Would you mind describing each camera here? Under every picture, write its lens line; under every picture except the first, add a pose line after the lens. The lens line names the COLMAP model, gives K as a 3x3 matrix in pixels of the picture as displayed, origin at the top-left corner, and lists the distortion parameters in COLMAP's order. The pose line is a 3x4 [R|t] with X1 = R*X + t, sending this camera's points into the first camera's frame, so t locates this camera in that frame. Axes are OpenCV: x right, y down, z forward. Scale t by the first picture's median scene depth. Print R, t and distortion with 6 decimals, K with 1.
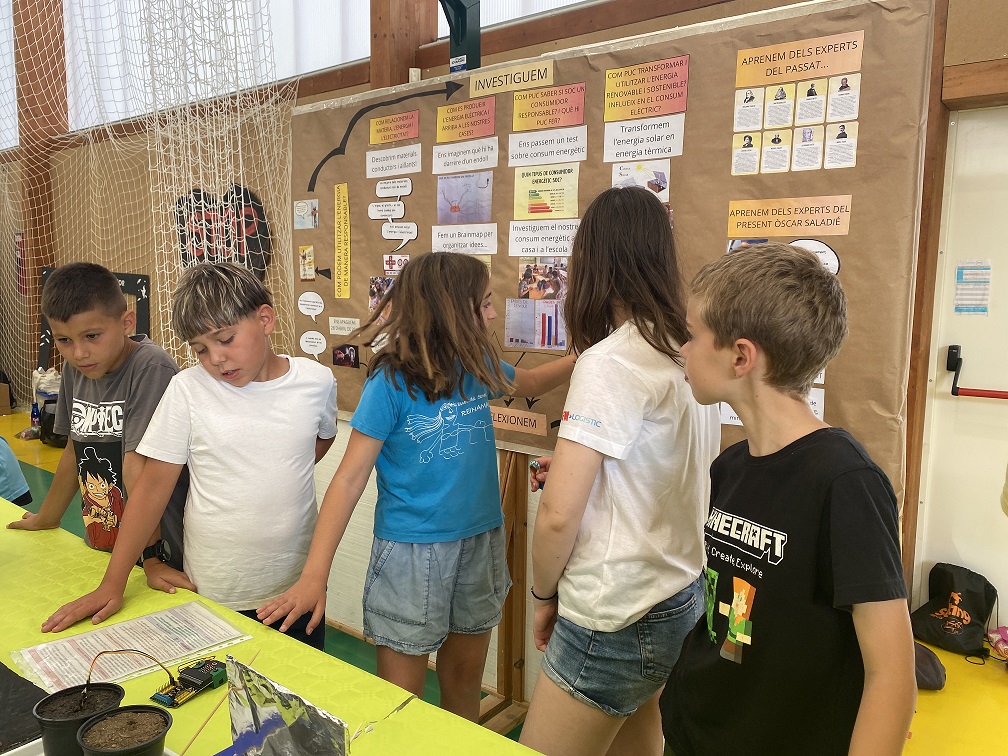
lens RADIAL K [[771.4, 0, 508.6], [0, 771.4, 364.7], [0, 0, 1]] dist [0.057369, -0.070927]
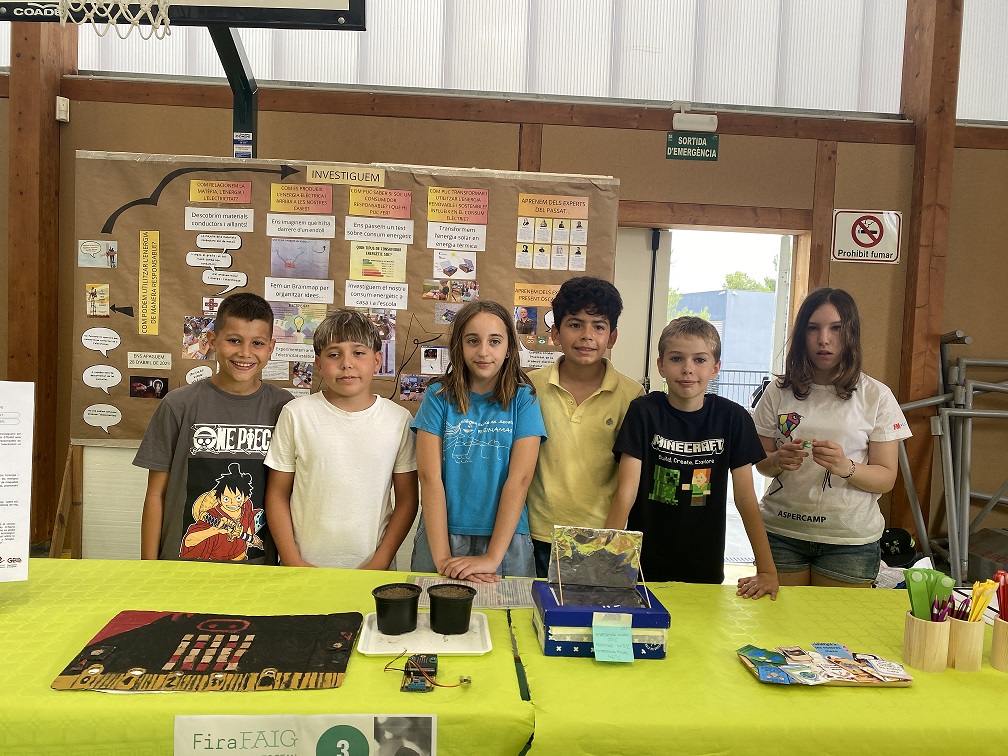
lens RADIAL K [[750.4, 0, 524.6], [0, 750.4, 373.9], [0, 0, 1]] dist [0.033088, -0.064602]
pose [[0.764988, -0.018735, 0.643771, -0.611737], [0.034229, 0.999347, -0.011591, -0.000211], [-0.643134, 0.030903, 0.765130, -0.183117]]
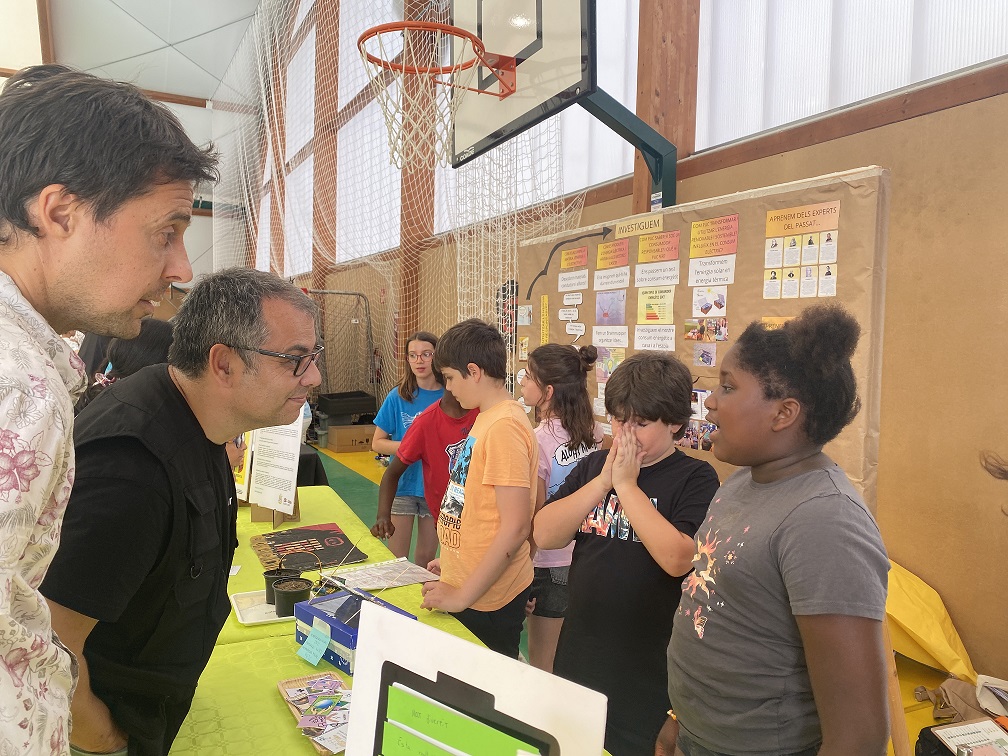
lens RADIAL K [[754.7, 0, 507.9], [0, 754.7, 382.1], [0, 0, 1]] dist [0.086293, -0.141068]
pose [[0.909803, 0.028046, -0.414092, 0.372366], [-0.049293, 0.997954, -0.040711, -0.015239], [0.412103, 0.057451, 0.909324, -0.350679]]
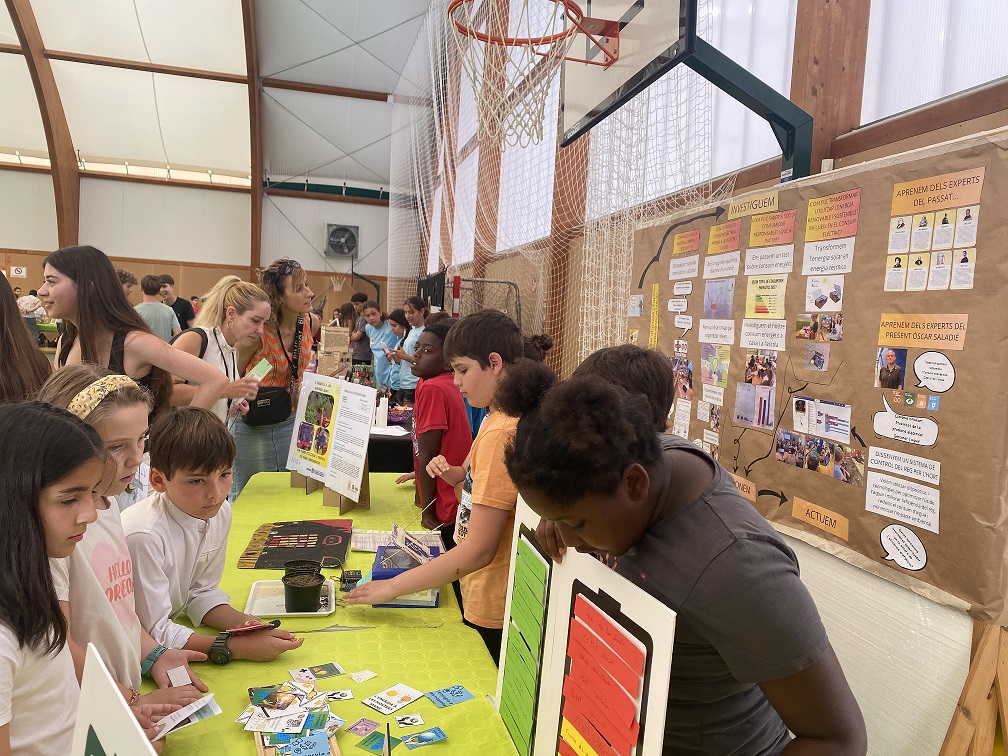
lens RADIAL K [[771.4, 0, 508.6], [0, 771.4, 364.7], [0, 0, 1]] dist [0.057369, -0.070927]
pose [[0.791008, 0.063454, -0.608506, 0.466403], [-0.108744, 0.993352, -0.037772, -0.029238], [0.602064, 0.096050, 0.792649, -0.186323]]
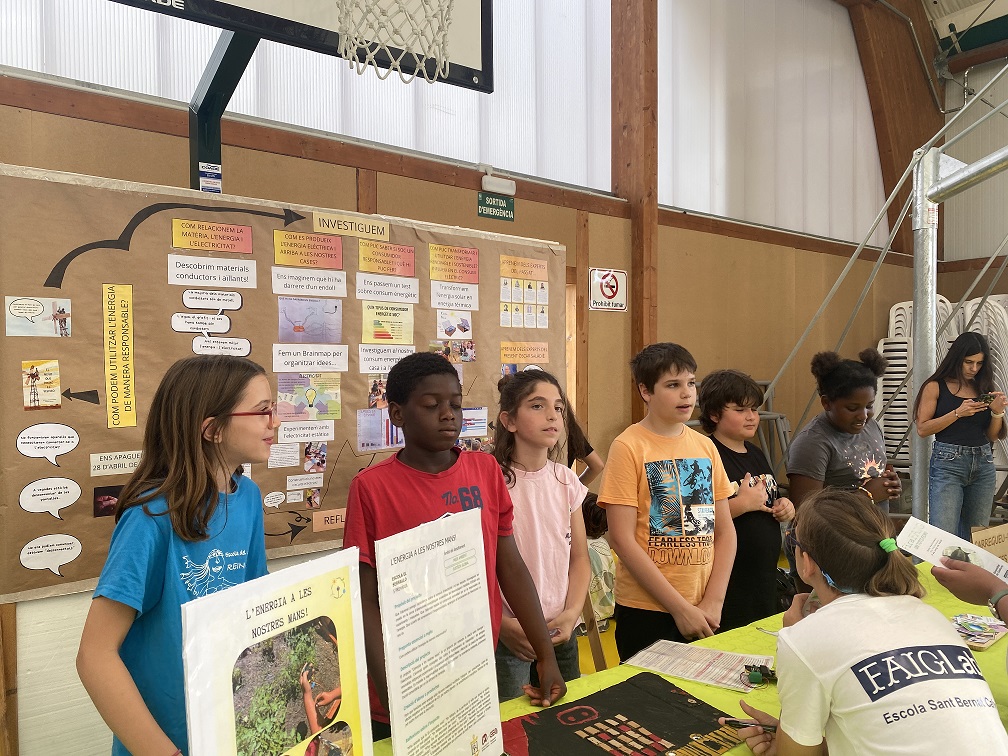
lens RADIAL K [[754.7, 0, 507.9], [0, 754.7, 382.1], [0, 0, 1]] dist [0.086293, -0.141068]
pose [[0.198969, -0.035468, 0.979364, -1.111461], [0.110723, 0.993760, 0.013495, -0.121918], [-0.973731, 0.105753, 0.201655, 0.565790]]
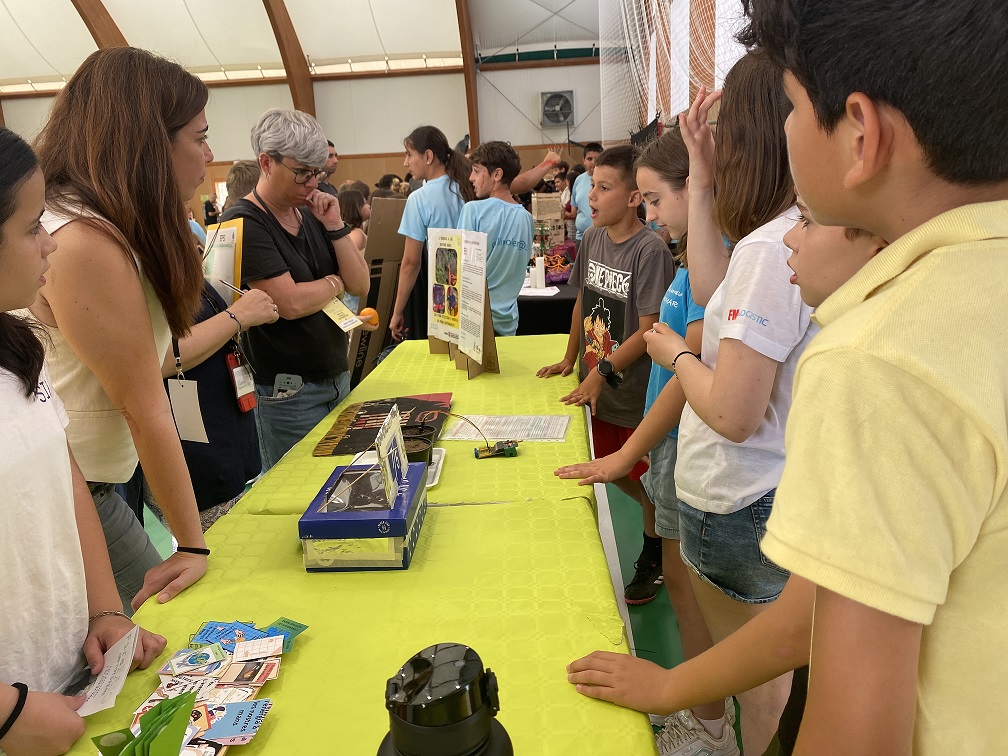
lens RADIAL K [[771.4, 0, 508.6], [0, 771.4, 364.7], [0, 0, 1]] dist [0.057369, -0.070927]
pose [[0.577024, 0.131559, -0.806062, 0.450411], [-0.022559, 0.989132, 0.145289, 0.010244], [0.816416, -0.065651, 0.573721, 0.083173]]
